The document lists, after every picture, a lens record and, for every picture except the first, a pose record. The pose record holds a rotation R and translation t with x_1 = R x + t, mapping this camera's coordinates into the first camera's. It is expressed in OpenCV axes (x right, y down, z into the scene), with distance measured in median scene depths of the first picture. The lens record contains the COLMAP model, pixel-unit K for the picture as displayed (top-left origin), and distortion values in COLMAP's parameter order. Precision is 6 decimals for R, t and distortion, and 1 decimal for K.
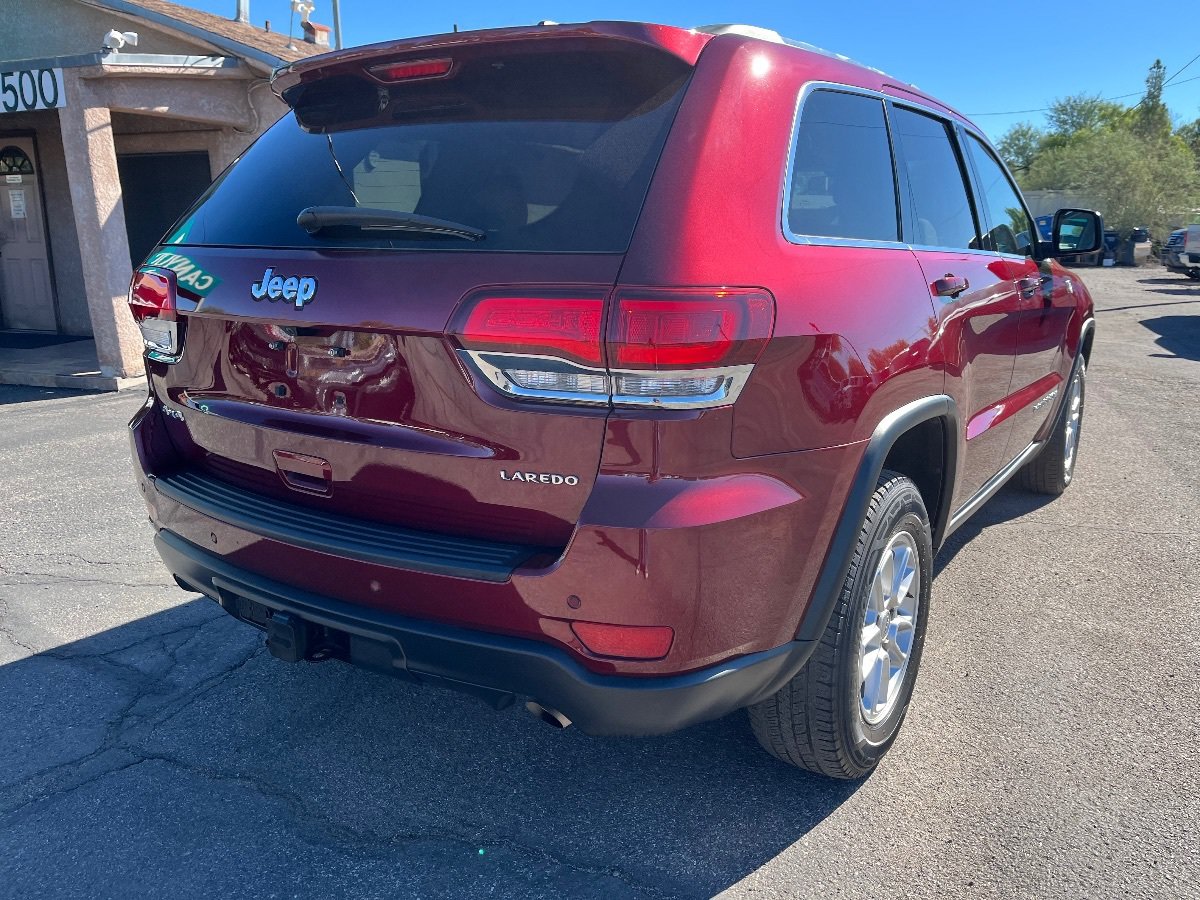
lens RADIAL K [[911.2, 0, 614.1], [0, 911.2, 448.5], [0, 0, 1]] dist [0.078592, -0.120646]
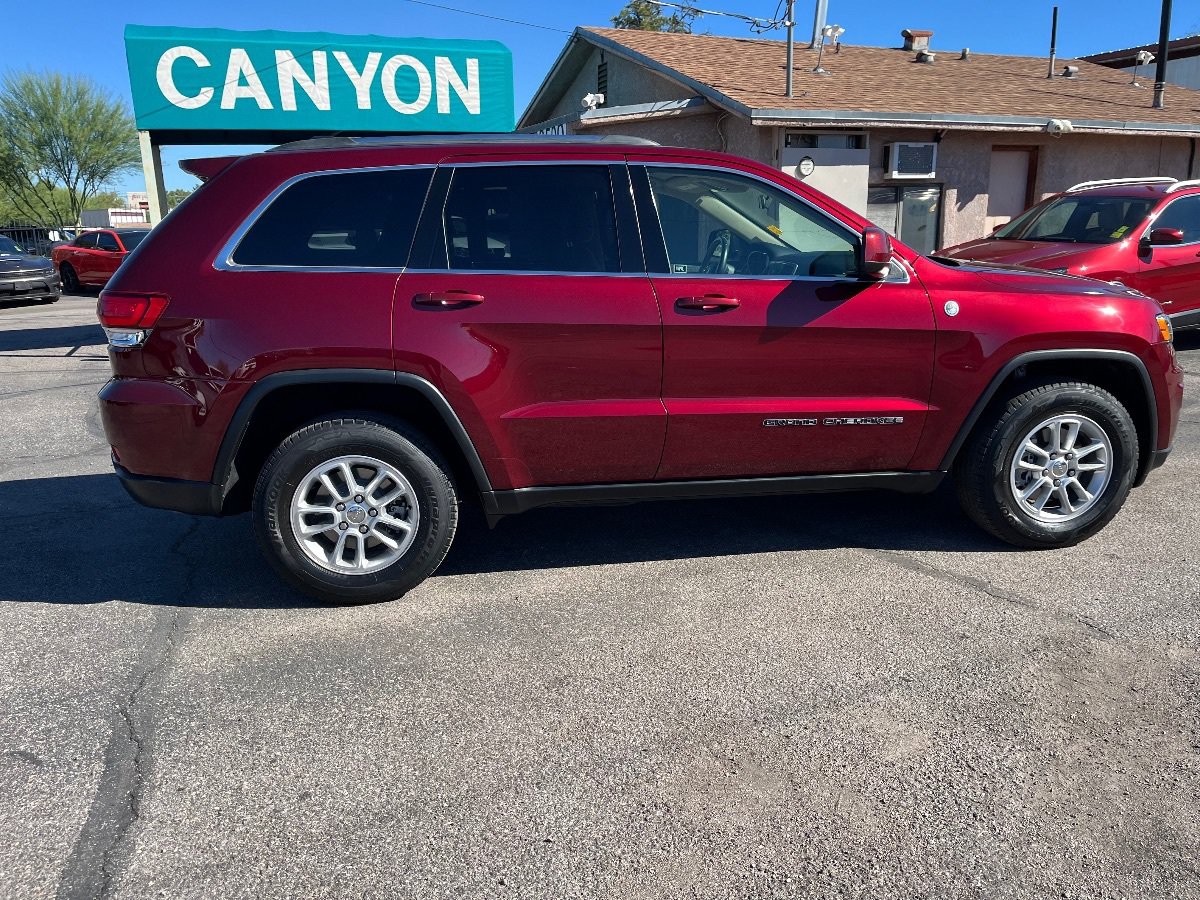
lens RADIAL K [[900.3, 0, 601.4], [0, 900.3, 454.0], [0, 0, 1]] dist [0.065125, -0.093185]
pose [[0.677836, 0.166980, -0.716000, 0.529282], [-0.151141, 0.984715, 0.086563, -0.033547], [0.719510, 0.049542, 0.692713, 0.074904]]
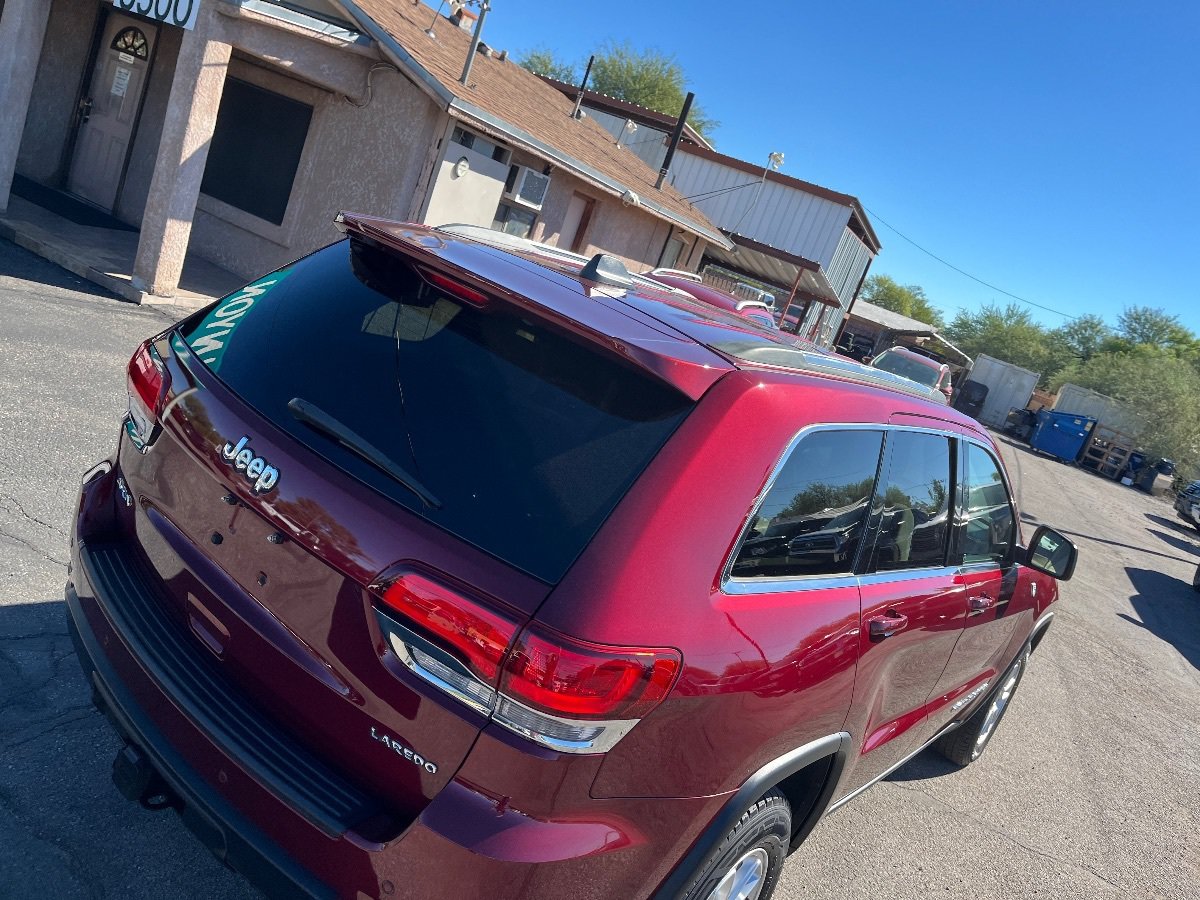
lens RADIAL K [[915.0, 0, 616.1], [0, 915.0, 430.7], [0, 0, 1]] dist [0.065481, -0.101869]
pose [[0.937050, 0.349149, -0.005612, 0.004775], [-0.349072, 0.936176, -0.041506, -0.076773], [-0.009238, 0.040852, 0.999123, -0.010447]]
